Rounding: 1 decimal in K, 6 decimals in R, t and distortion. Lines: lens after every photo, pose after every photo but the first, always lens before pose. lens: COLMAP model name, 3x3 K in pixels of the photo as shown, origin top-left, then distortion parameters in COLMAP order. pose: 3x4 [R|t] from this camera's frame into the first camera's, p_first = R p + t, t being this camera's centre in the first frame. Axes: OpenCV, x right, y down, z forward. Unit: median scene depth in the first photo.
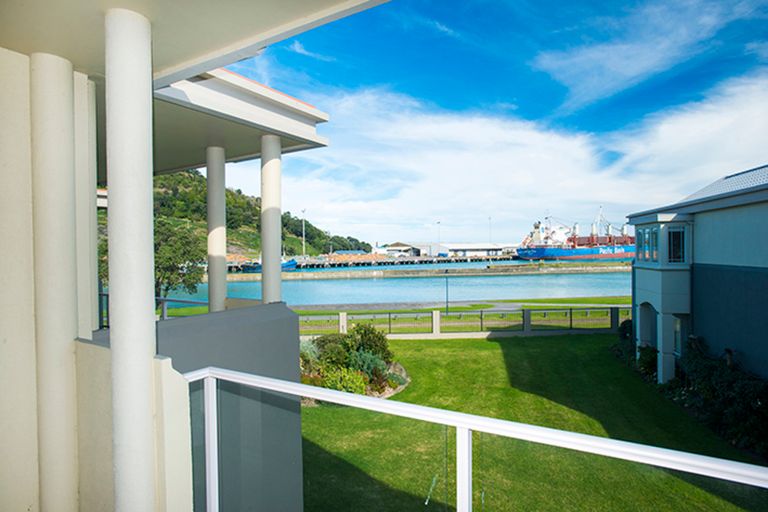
lens RADIAL K [[431.4, 0, 388.5], [0, 431.4, 254.9], [0, 0, 1]] dist [-0.016441, 0.001400]
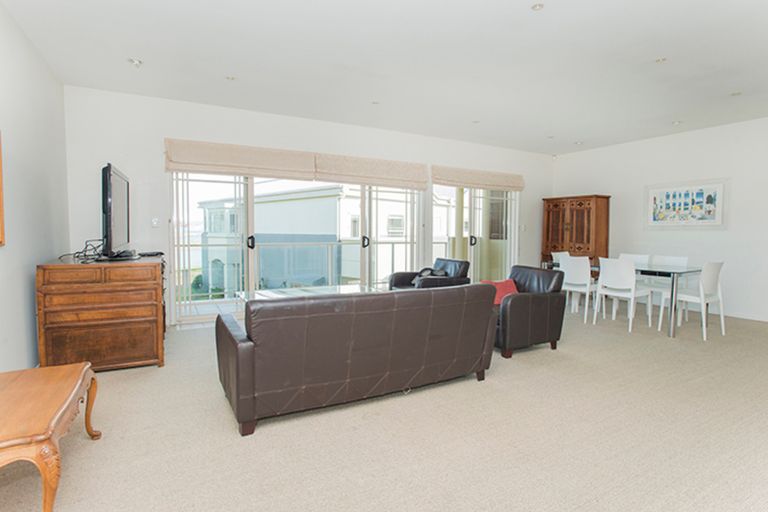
lens RADIAL K [[391.4, 0, 389.4], [0, 391.4, 254.4], [0, 0, 1]] dist [-0.094334, 0.040636]
pose [[0.514202, -0.032145, 0.857066, -0.227978], [-0.008700, 0.999051, 0.042689, 0.023684], [-0.857625, -0.029407, 0.513434, -0.214244]]
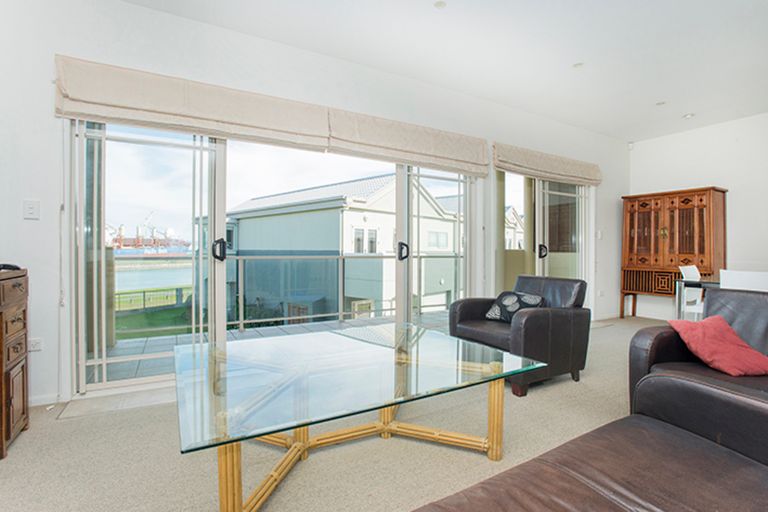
lens RADIAL K [[378.7, 0, 384.0], [0, 378.7, 256.0], [0, 0, 1]] dist [-0.062887, 0.000271]
pose [[0.514874, 0.003625, 0.857258, -0.154438], [-0.005935, 0.999982, -0.000664, 0.028987], [-0.857245, -0.004746, 0.514887, -0.140642]]
